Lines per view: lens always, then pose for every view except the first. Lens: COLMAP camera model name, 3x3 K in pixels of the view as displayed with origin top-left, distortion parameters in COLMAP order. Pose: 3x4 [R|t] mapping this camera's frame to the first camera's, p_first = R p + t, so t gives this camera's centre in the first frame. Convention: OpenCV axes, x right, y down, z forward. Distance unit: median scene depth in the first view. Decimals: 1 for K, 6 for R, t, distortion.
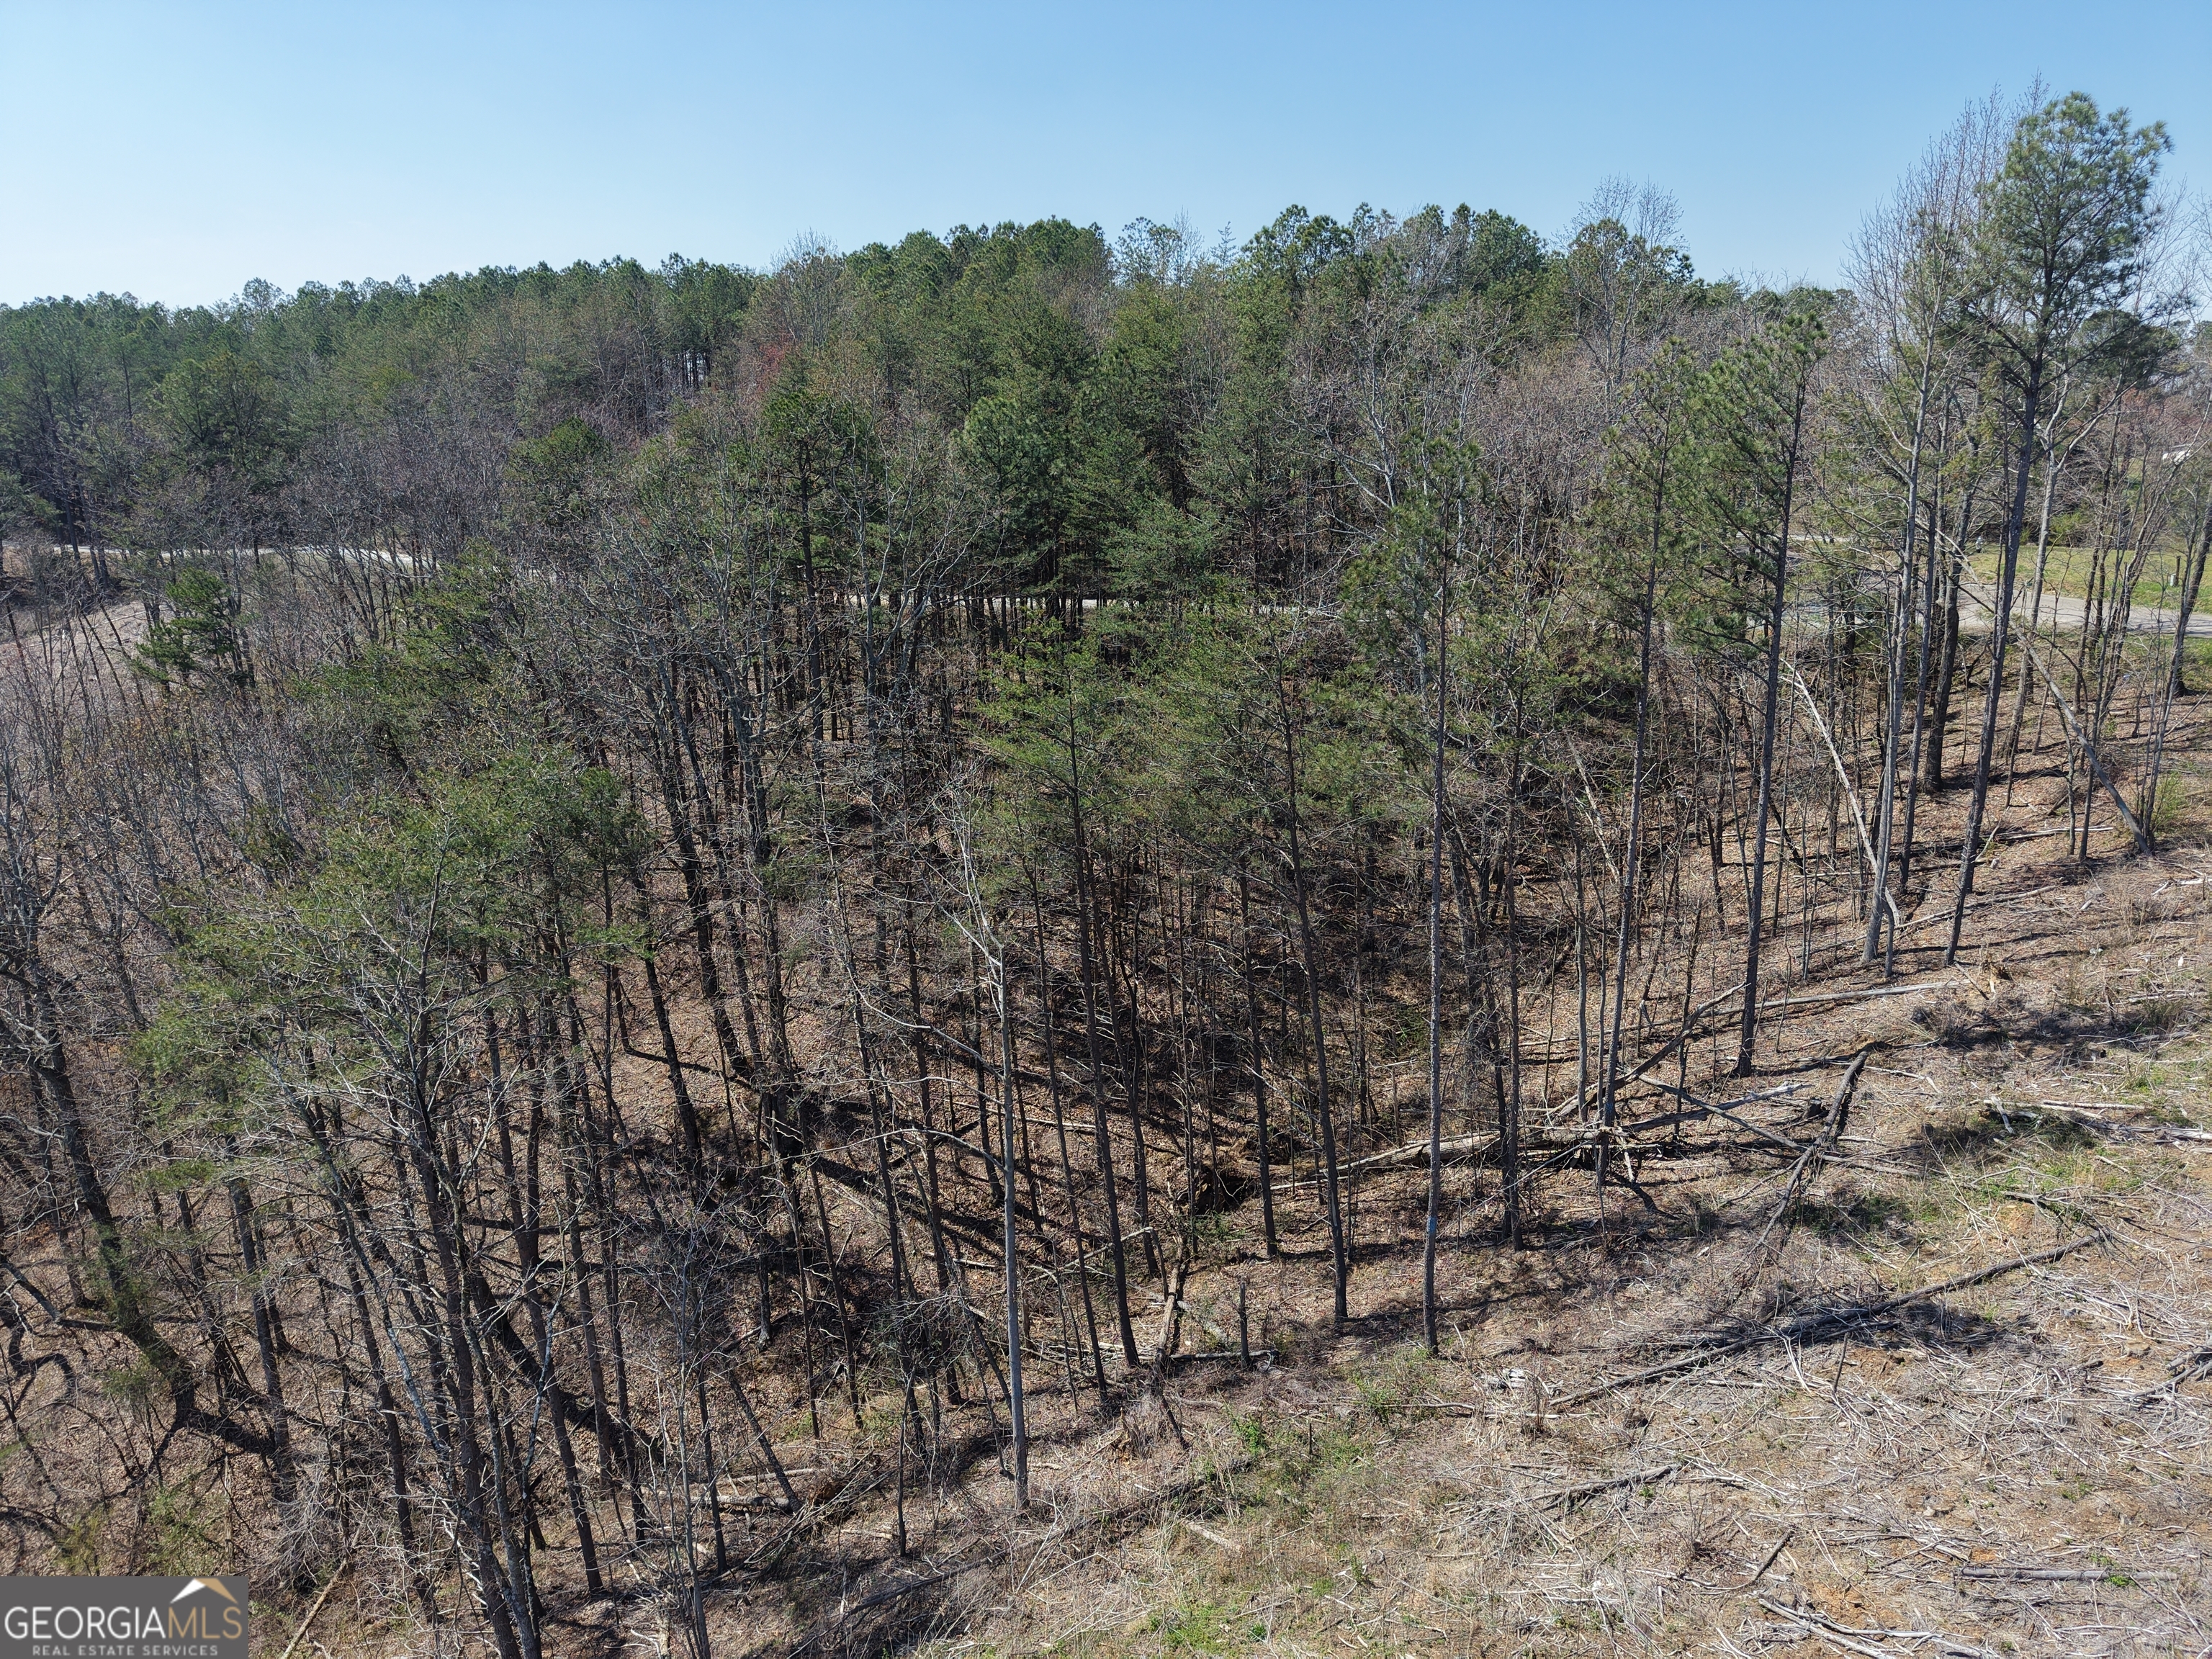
lens RADIAL K [[1473.0, 0, 1108.6], [0, 1473.0, 824.4], [0, 0, 1]] dist [0.026442, -0.026258]
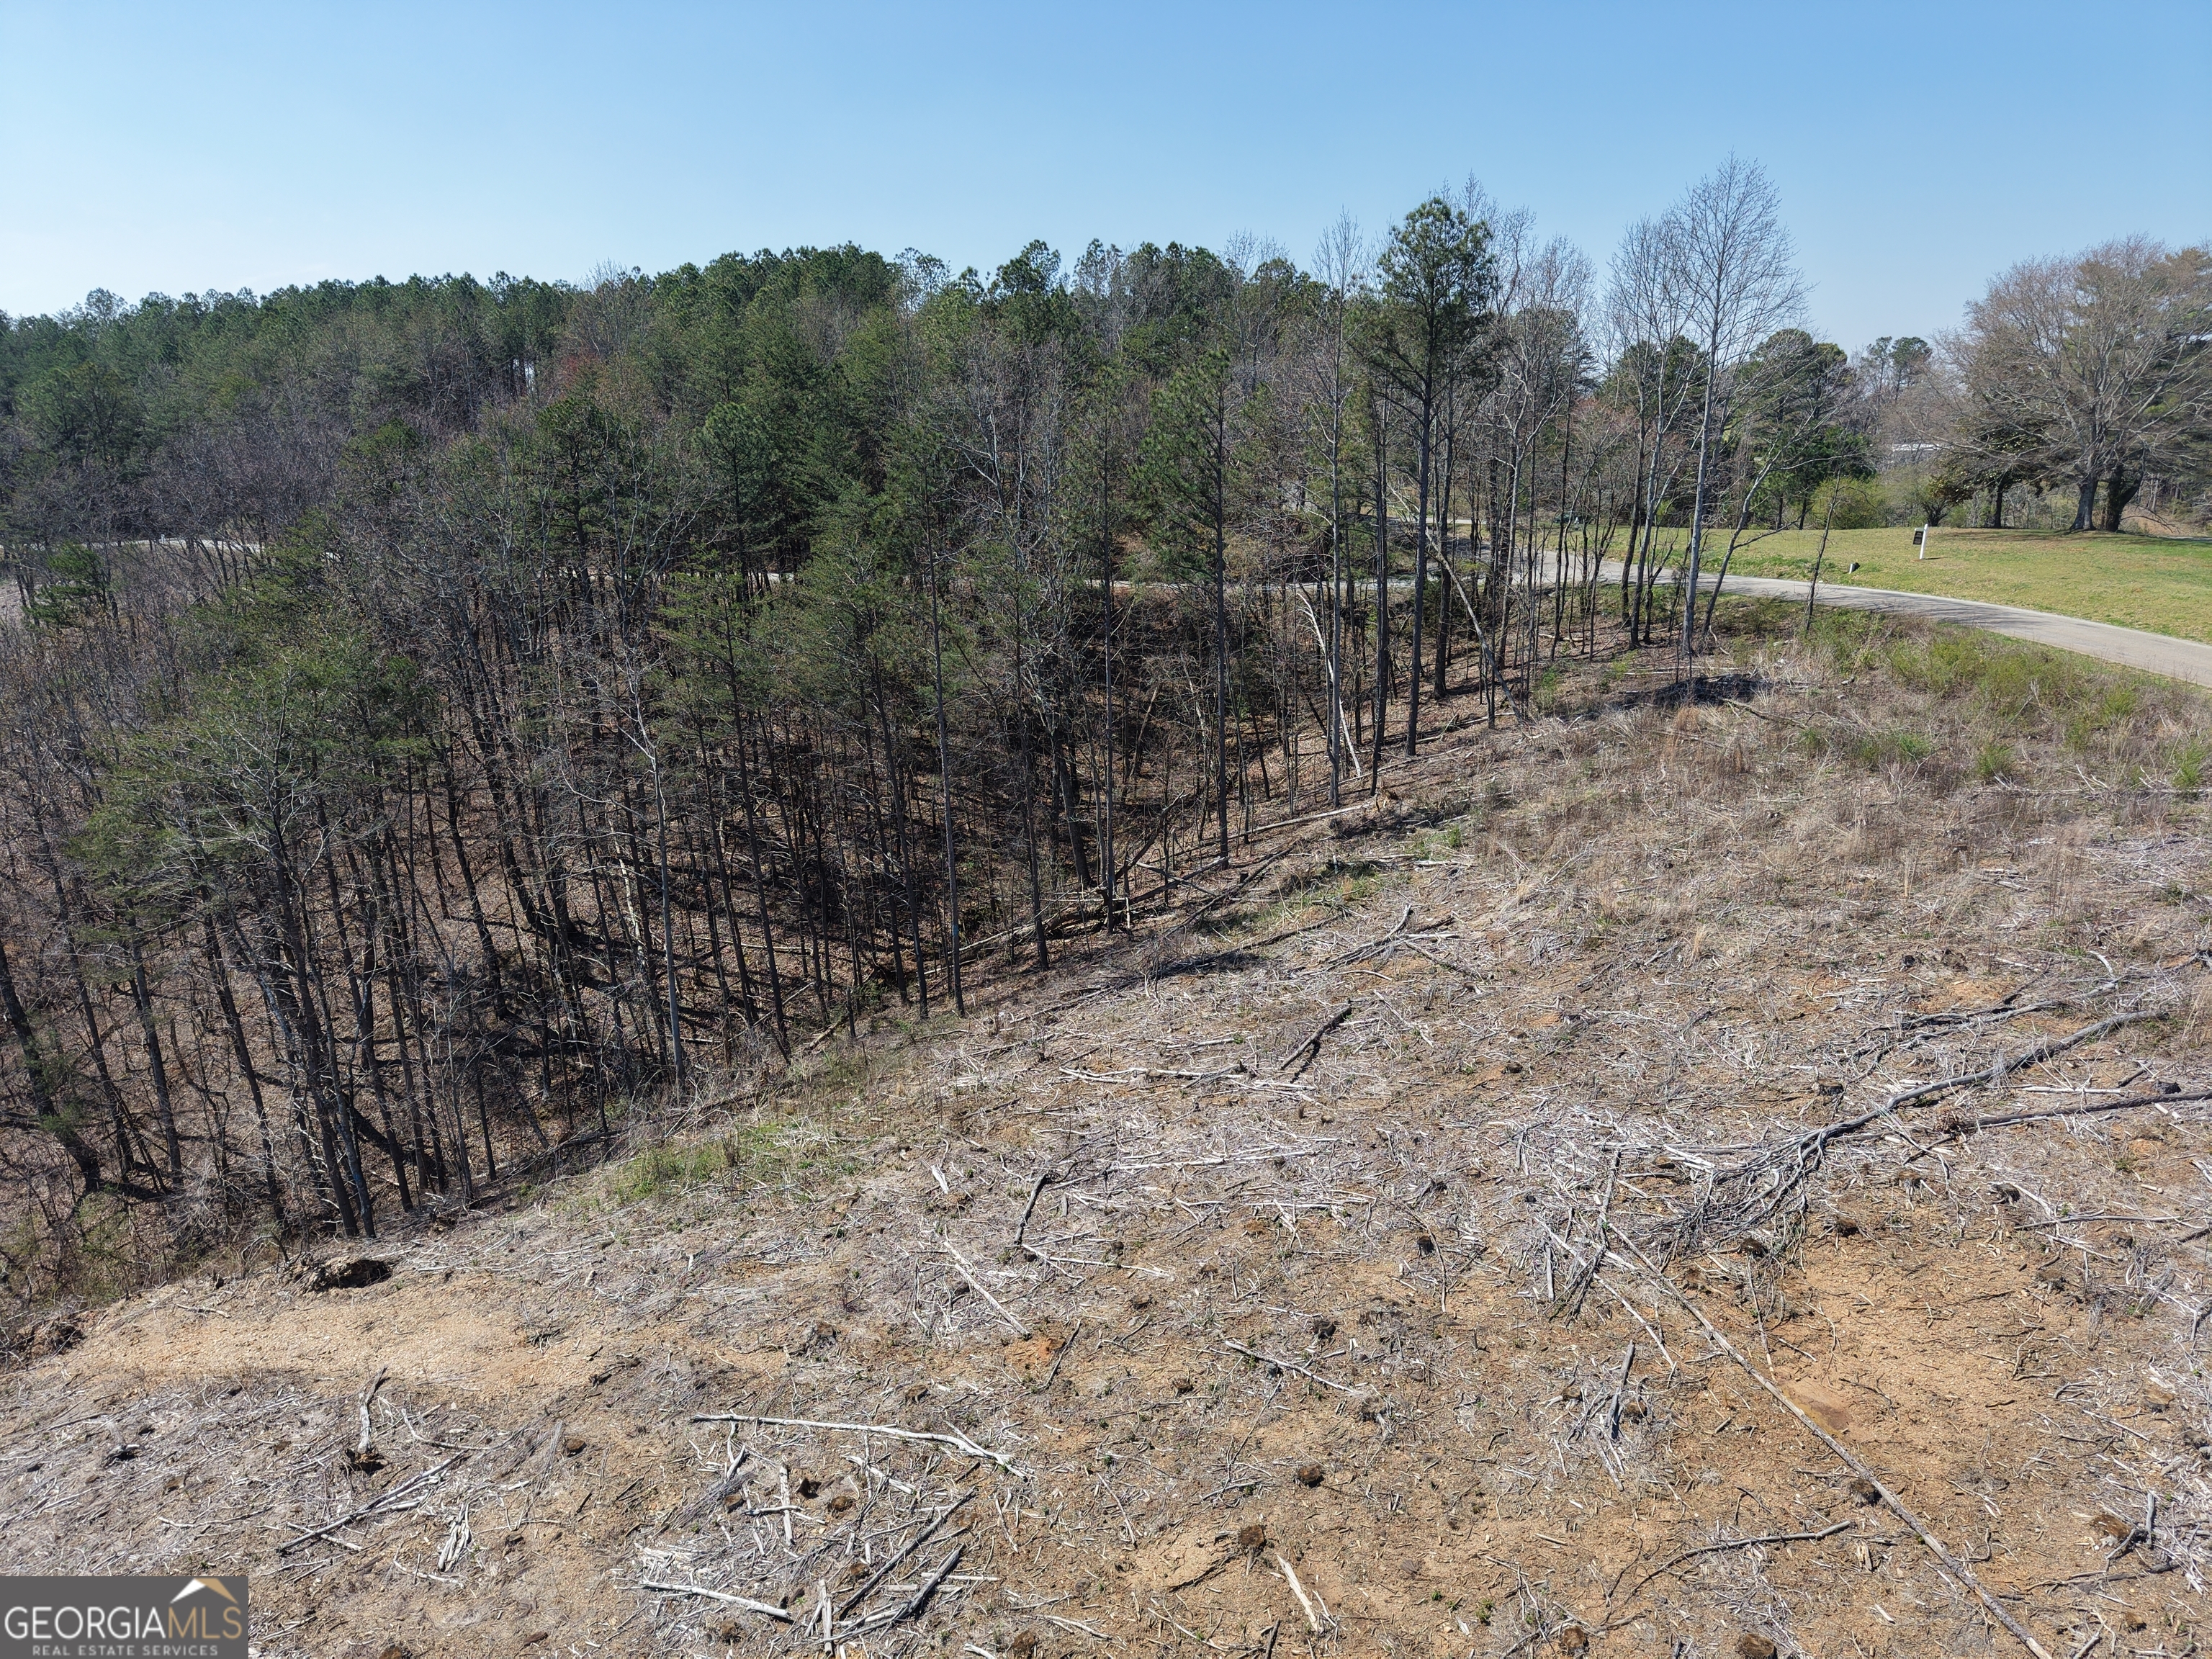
lens RADIAL K [[1473.0, 0, 1101.4], [0, 1473.0, 831.1], [0, 0, 1]] dist [0.026442, -0.026258]
pose [[0.996975, -0.020083, 0.075090, 0.099924], [0.020096, 0.999798, 0.000580, 0.063864], [-0.075086, 0.000931, 0.997177, -0.217586]]
